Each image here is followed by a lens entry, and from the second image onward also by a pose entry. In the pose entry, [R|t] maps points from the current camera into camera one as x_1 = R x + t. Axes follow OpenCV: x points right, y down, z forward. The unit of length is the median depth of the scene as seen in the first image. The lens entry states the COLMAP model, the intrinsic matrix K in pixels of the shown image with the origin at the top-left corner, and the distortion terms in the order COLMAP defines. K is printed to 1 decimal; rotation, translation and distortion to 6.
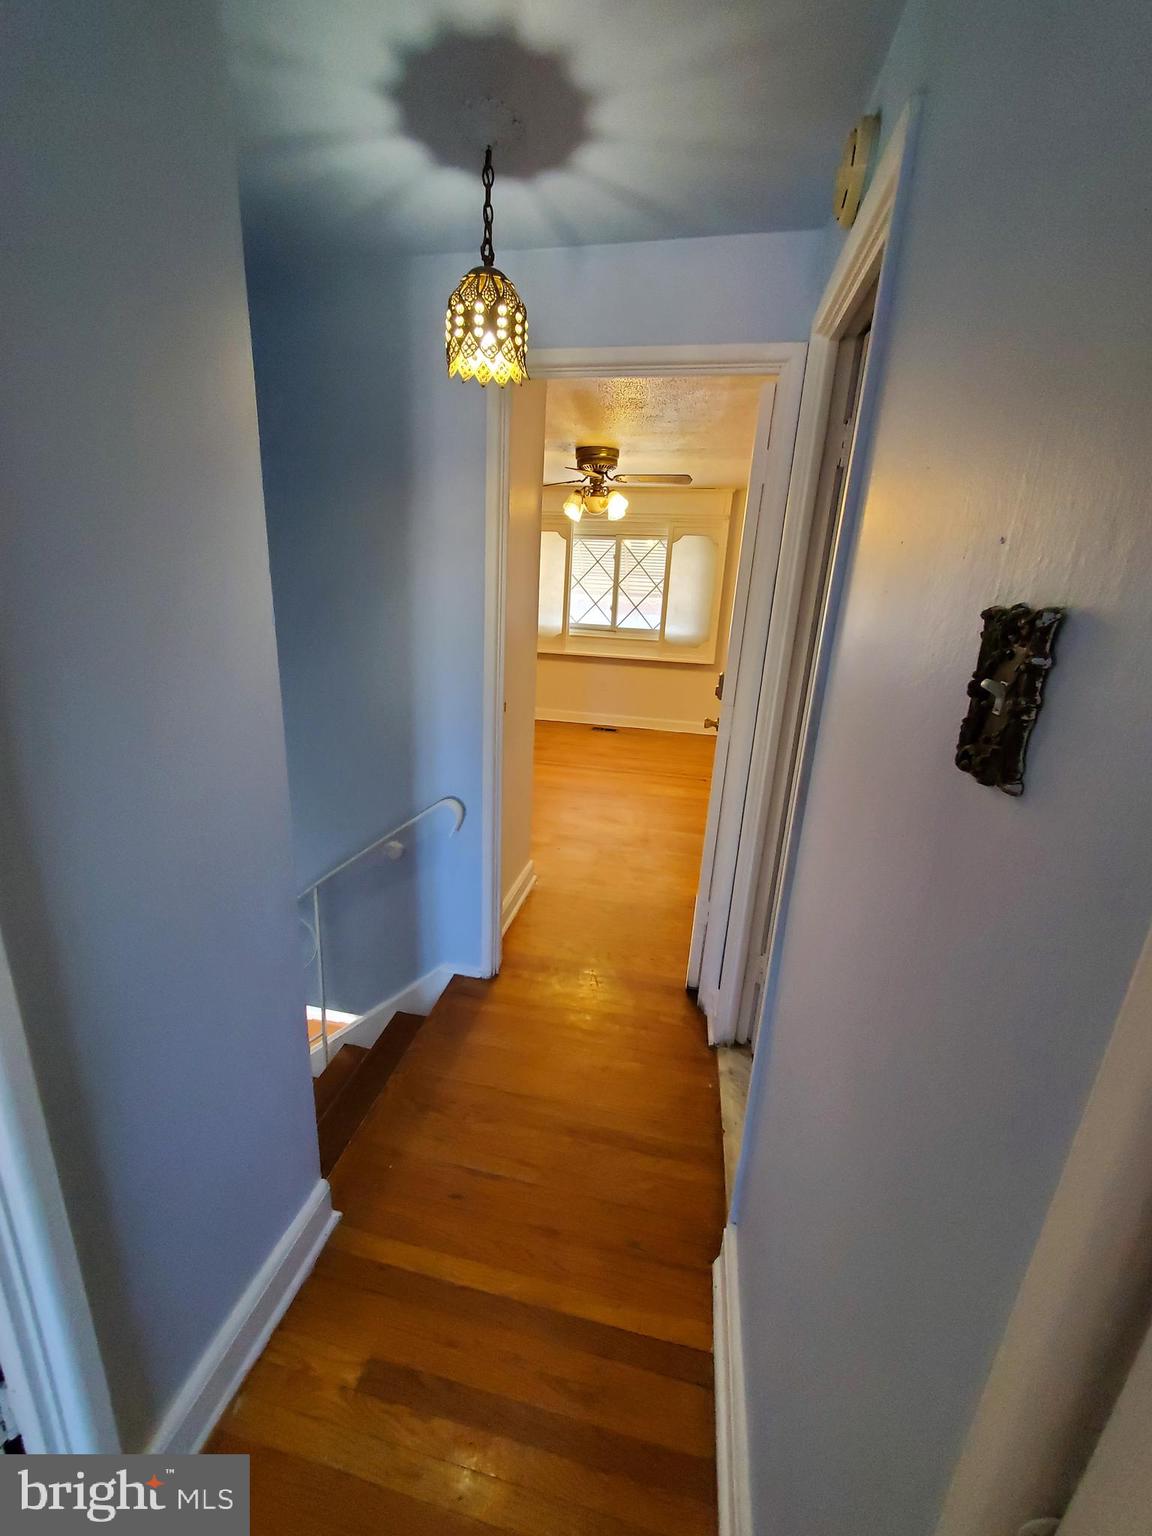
lens RADIAL K [[604.1, 0, 576.3], [0, 604.1, 762.6], [0, 0, 1]] dist [0.004417, -0.000346]
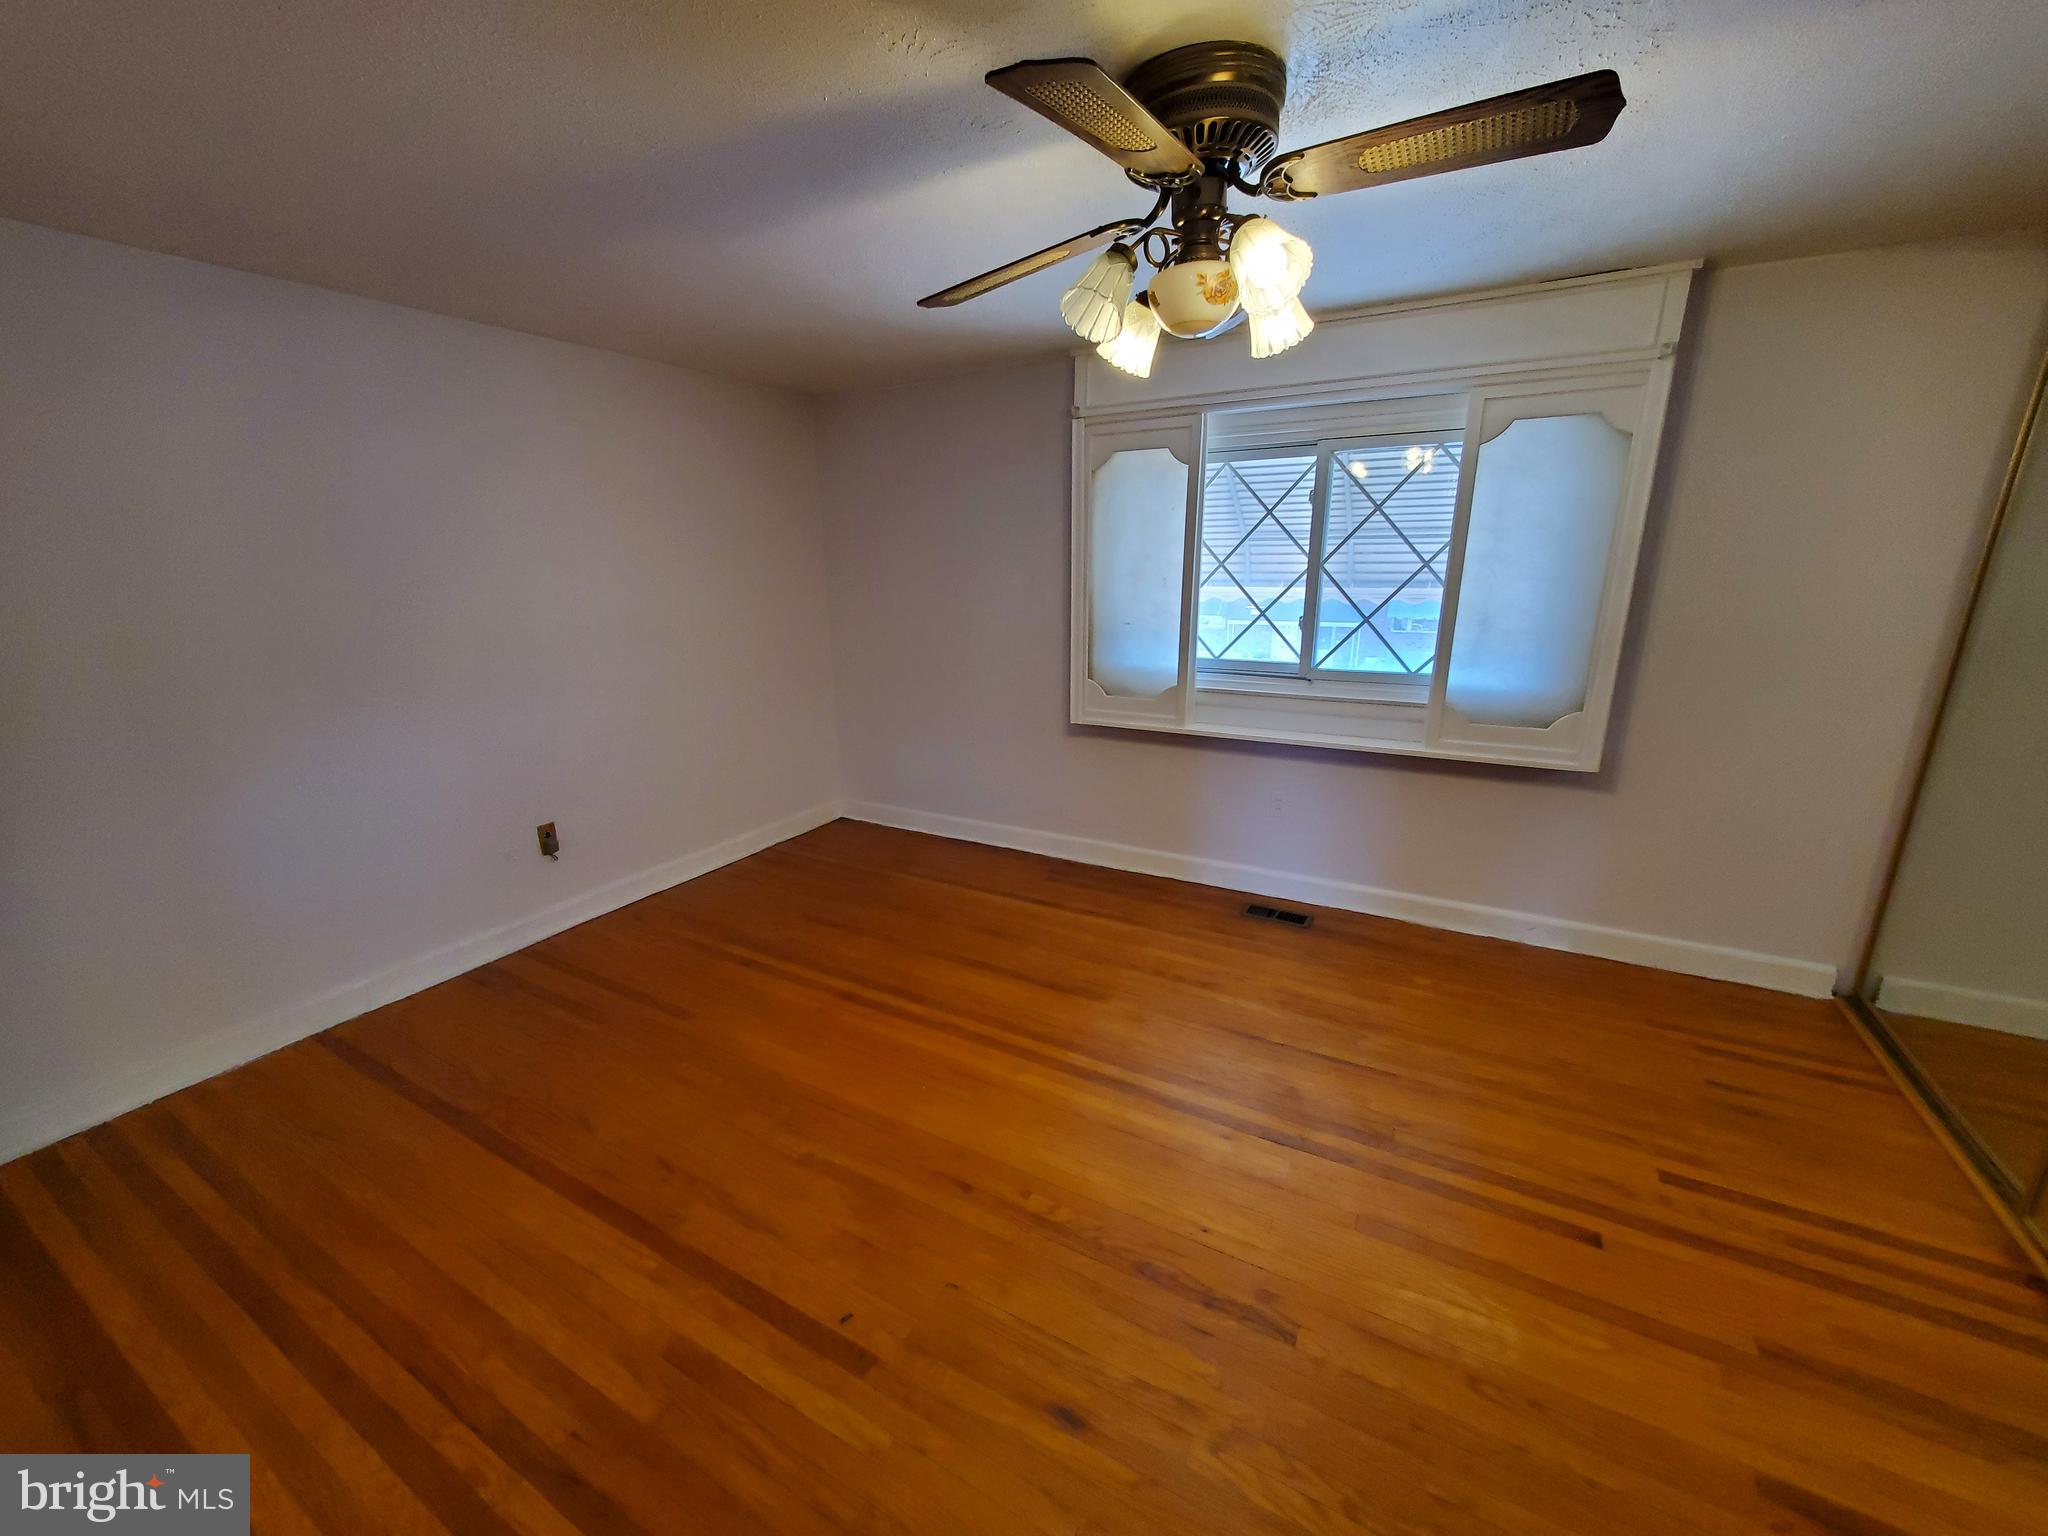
lens RADIAL K [[805.4, 0, 1016.4], [0, 805.4, 780.8], [0, 0, 1]] dist [0.004417, -0.000346]
pose [[0.946489, 0.031334, -0.321212, 0.054567], [-0.037225, 0.999232, -0.012212, -0.137724], [0.320583, 0.023516, 0.946929, 0.433790]]
